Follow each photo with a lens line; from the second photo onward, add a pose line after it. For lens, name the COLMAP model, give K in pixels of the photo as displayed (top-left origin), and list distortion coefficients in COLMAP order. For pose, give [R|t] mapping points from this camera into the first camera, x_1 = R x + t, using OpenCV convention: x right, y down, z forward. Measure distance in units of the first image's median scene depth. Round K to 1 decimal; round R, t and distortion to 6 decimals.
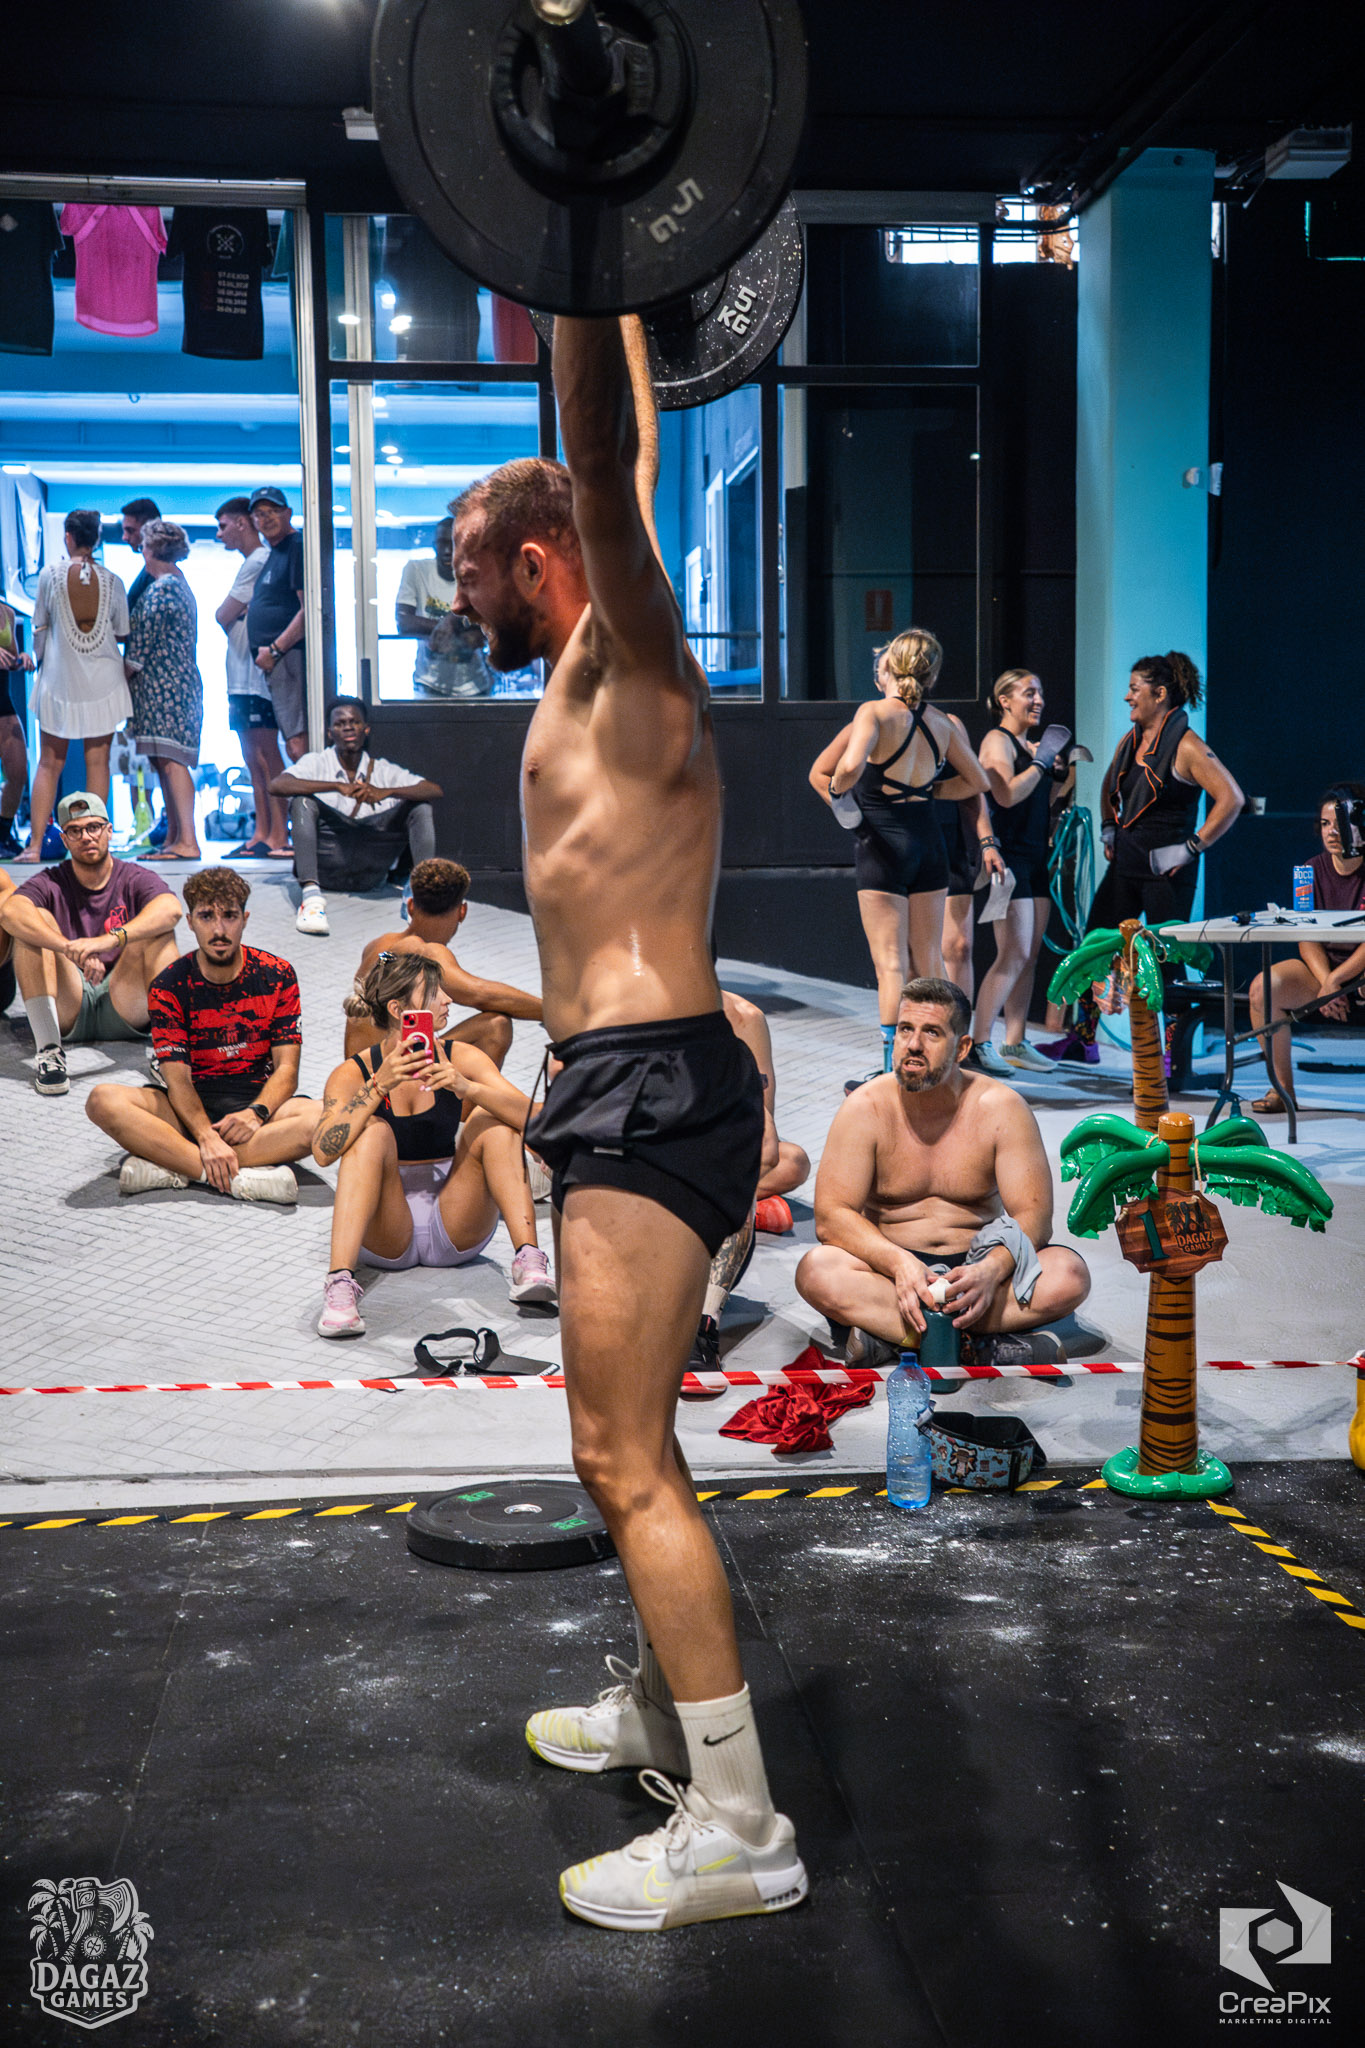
lens RADIAL K [[2502.3, 0, 663.5], [0, 2502.3, 1024.2], [0, 0, 1]] dist [0.095050, 0.000000]
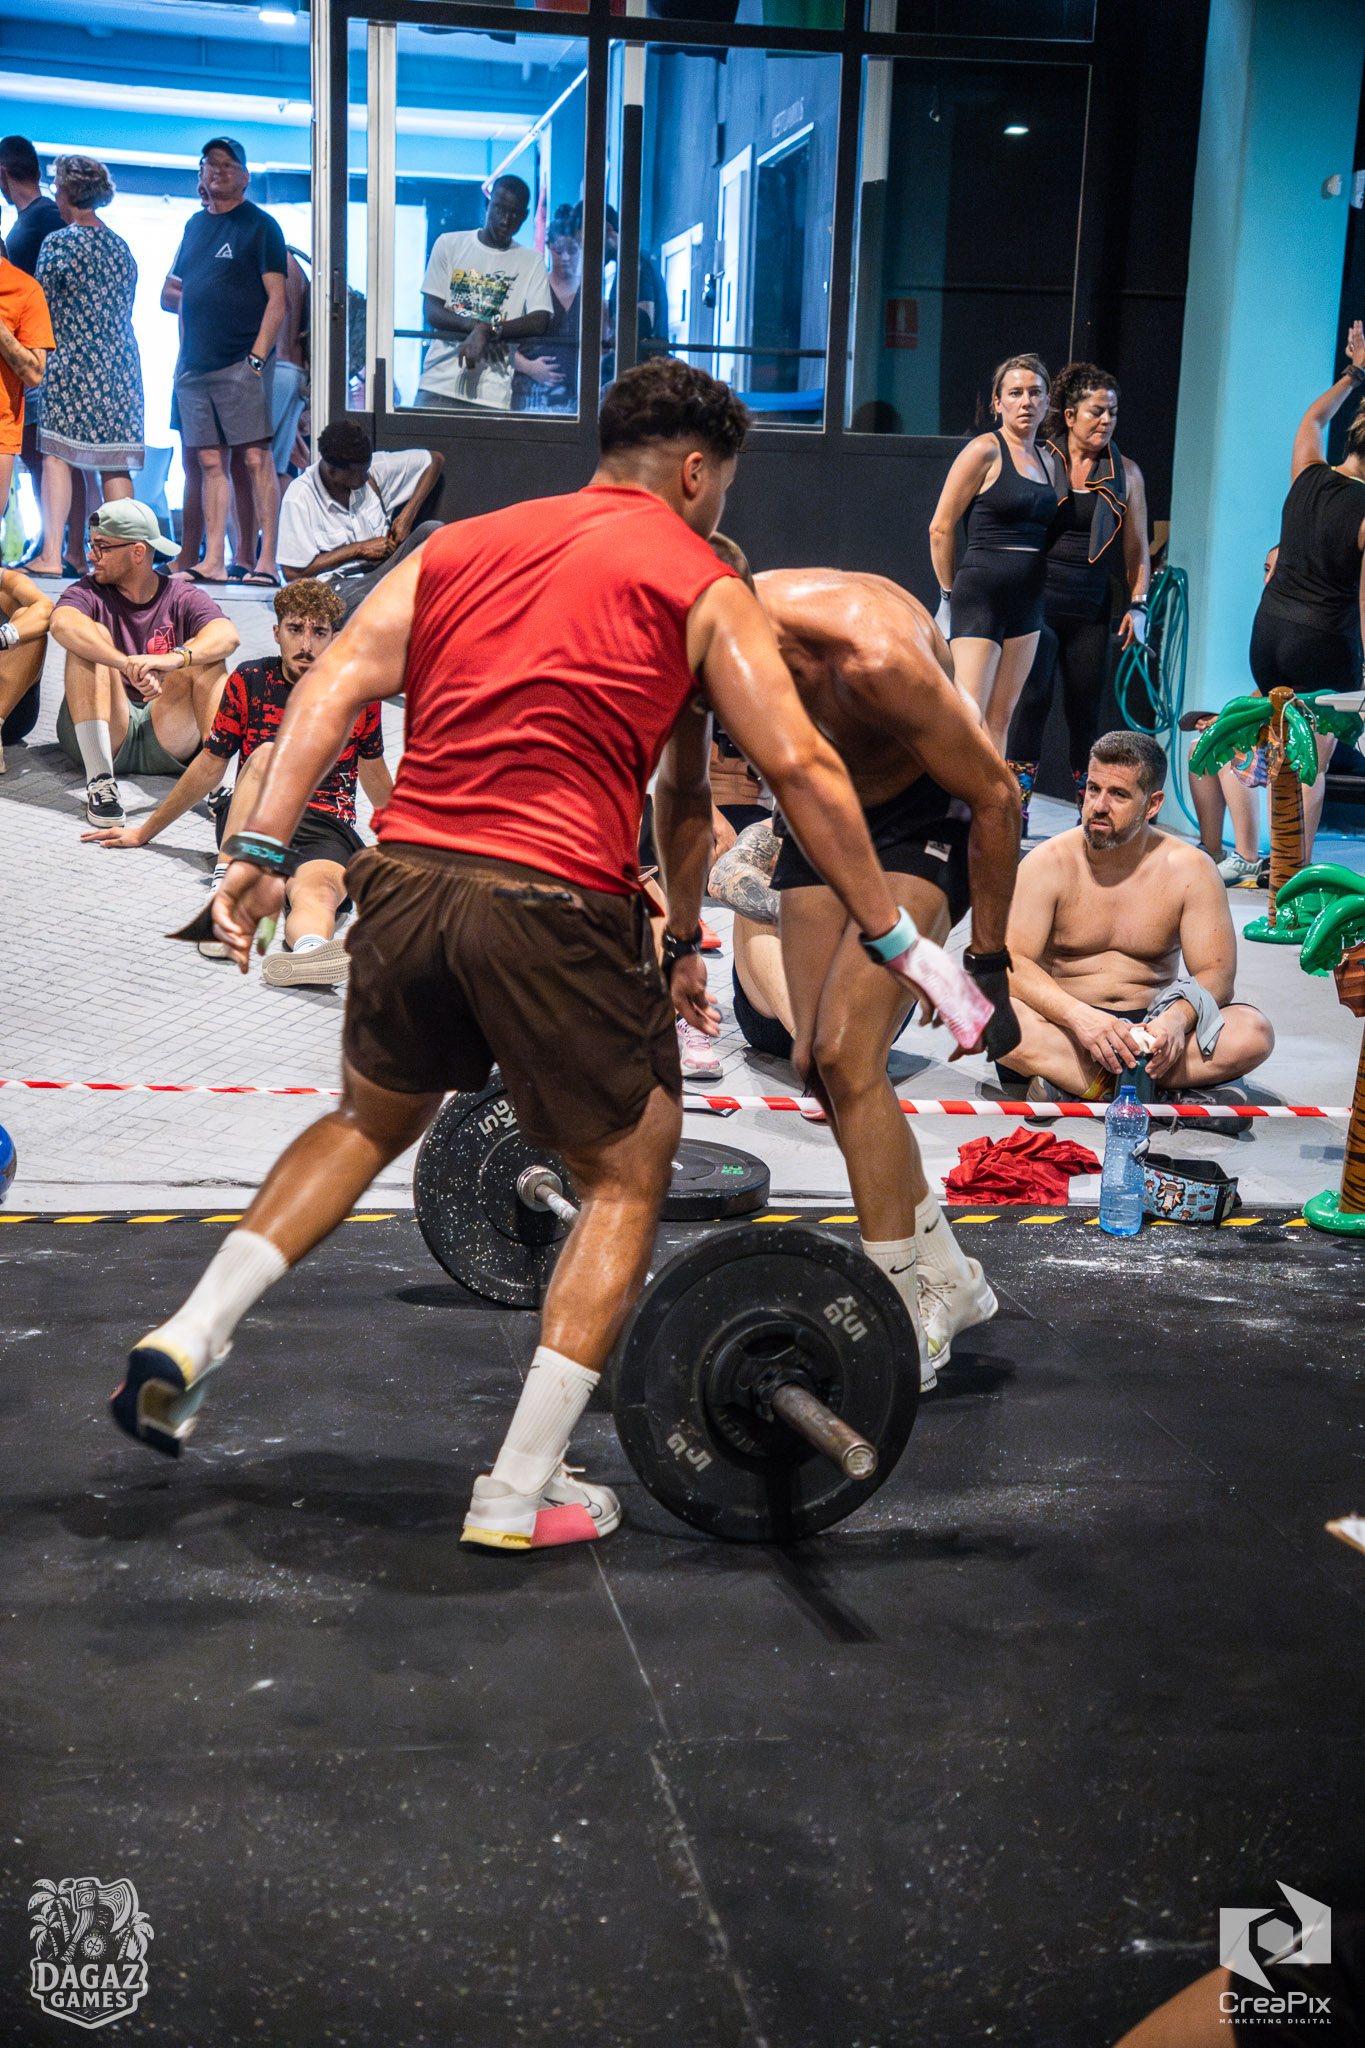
lens RADIAL K [[3122.3, 0, 667.9], [0, 3122.3, 1019.8], [0, 0, 1]] dist [0.336207, 0.000000]
pose [[0.997589, 0.038205, 0.057934, -0.130375], [-0.041590, 0.997427, 0.058394, 0.027997], [-0.055554, -0.060663, 0.996611, -0.217613]]
